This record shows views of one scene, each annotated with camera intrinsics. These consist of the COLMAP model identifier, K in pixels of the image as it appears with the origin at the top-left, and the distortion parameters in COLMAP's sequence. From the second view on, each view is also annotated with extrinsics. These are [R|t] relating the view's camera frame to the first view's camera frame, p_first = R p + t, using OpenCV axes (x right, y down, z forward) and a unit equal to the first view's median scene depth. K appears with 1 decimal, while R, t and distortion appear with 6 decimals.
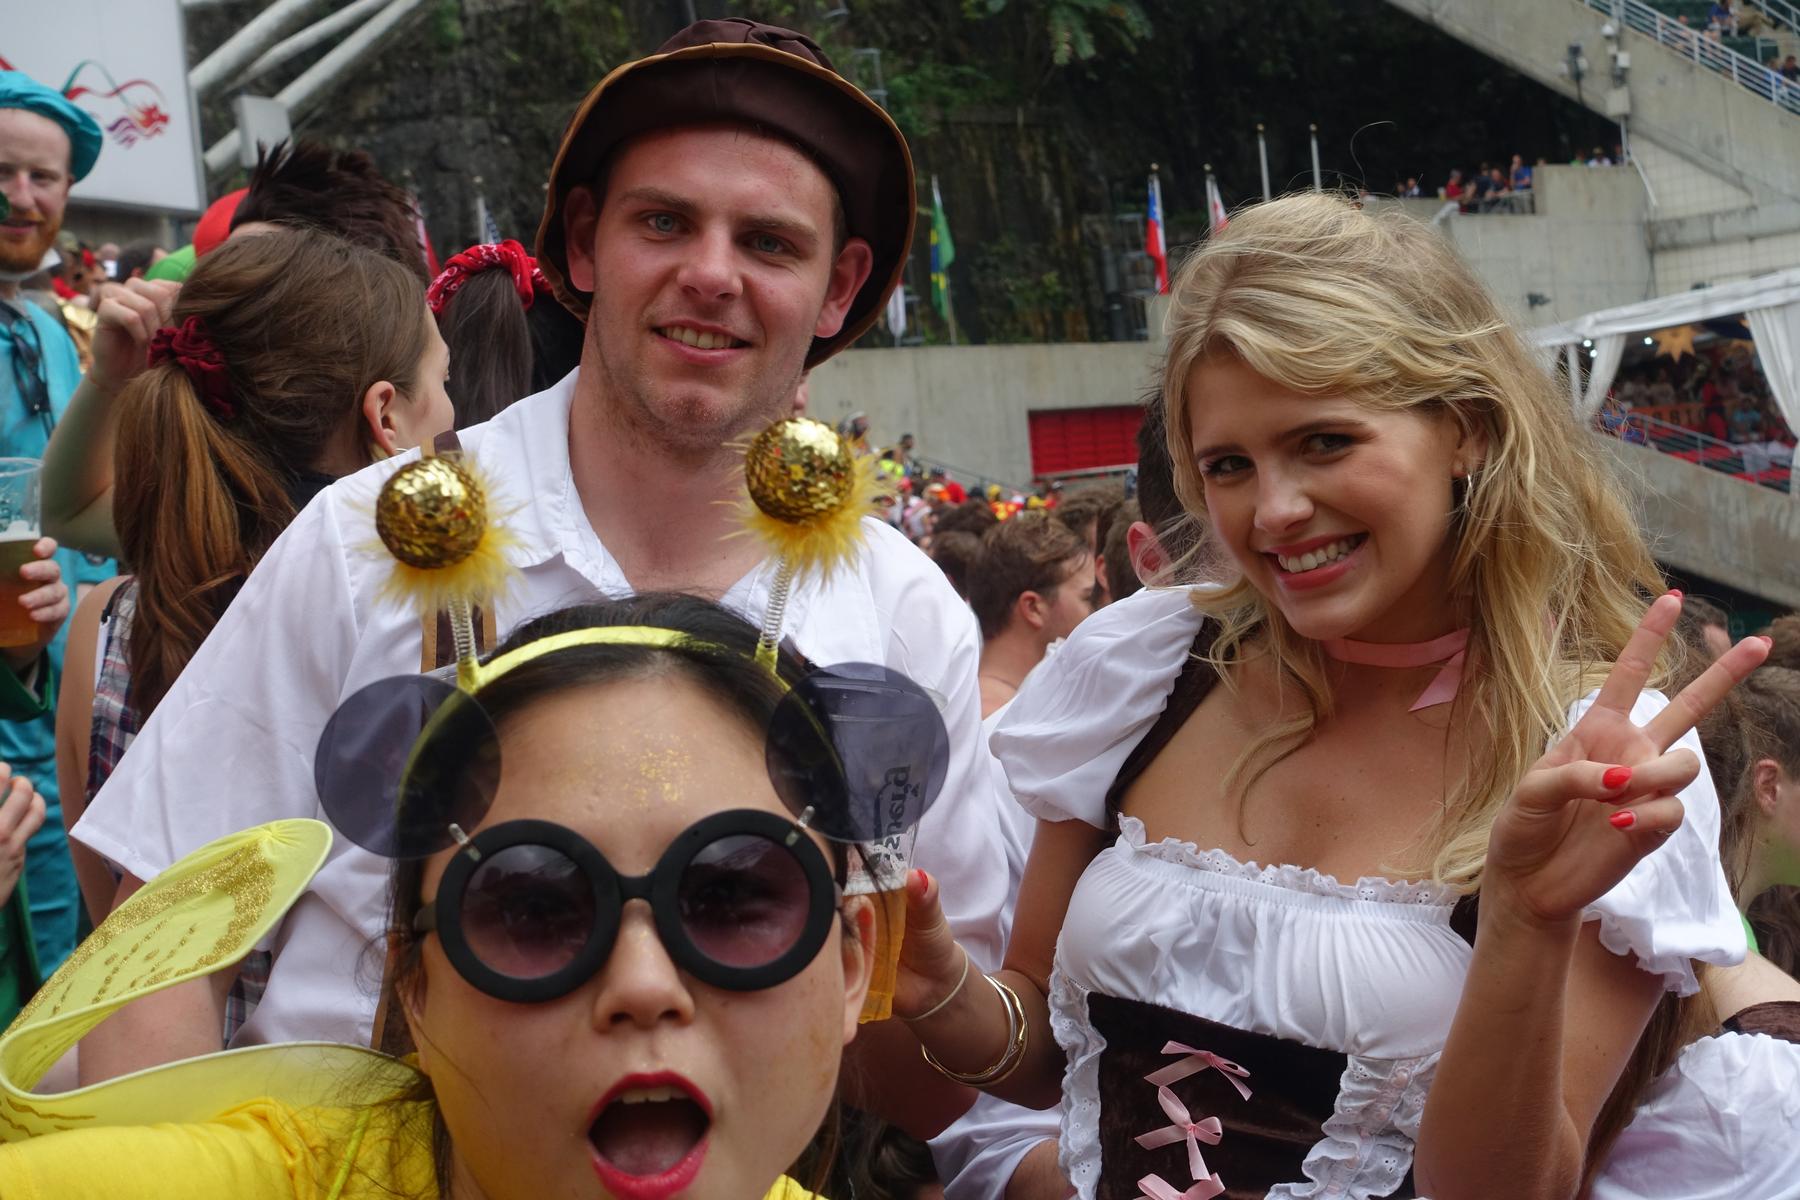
lens RADIAL K [[3158.5, 0, 900.0], [0, 3158.5, 600.0], [0, 0, 1]] dist [0.032230, 0.000893]
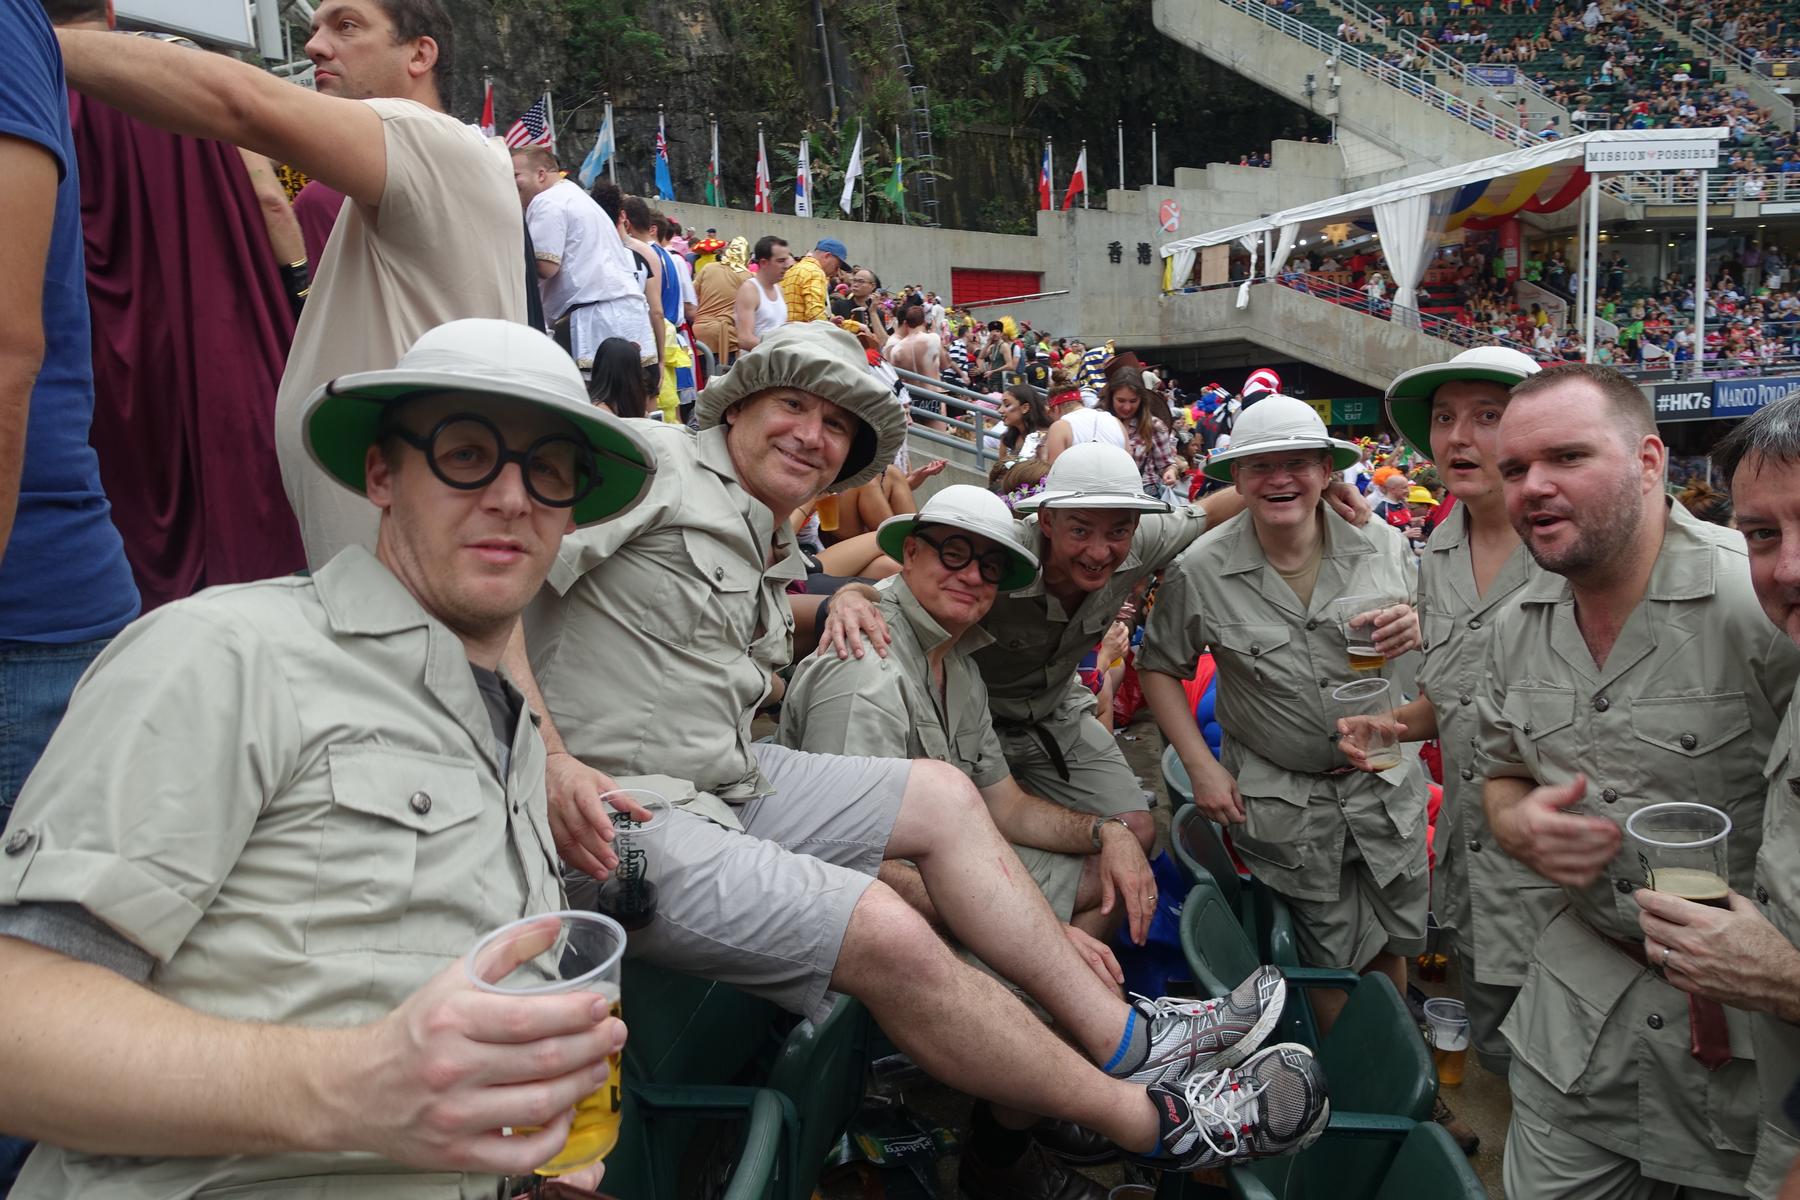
lens RADIAL K [[1242.7, 0, 900.0], [0, 1242.7, 600.0], [0, 0, 1]] dist [0.003250, 0.003954]
pose [[0.983476, 0.065454, -0.168790, 0.127614], [-0.043673, 0.990595, 0.129670, 0.031790], [0.175690, -0.120156, 0.977085, 0.263508]]
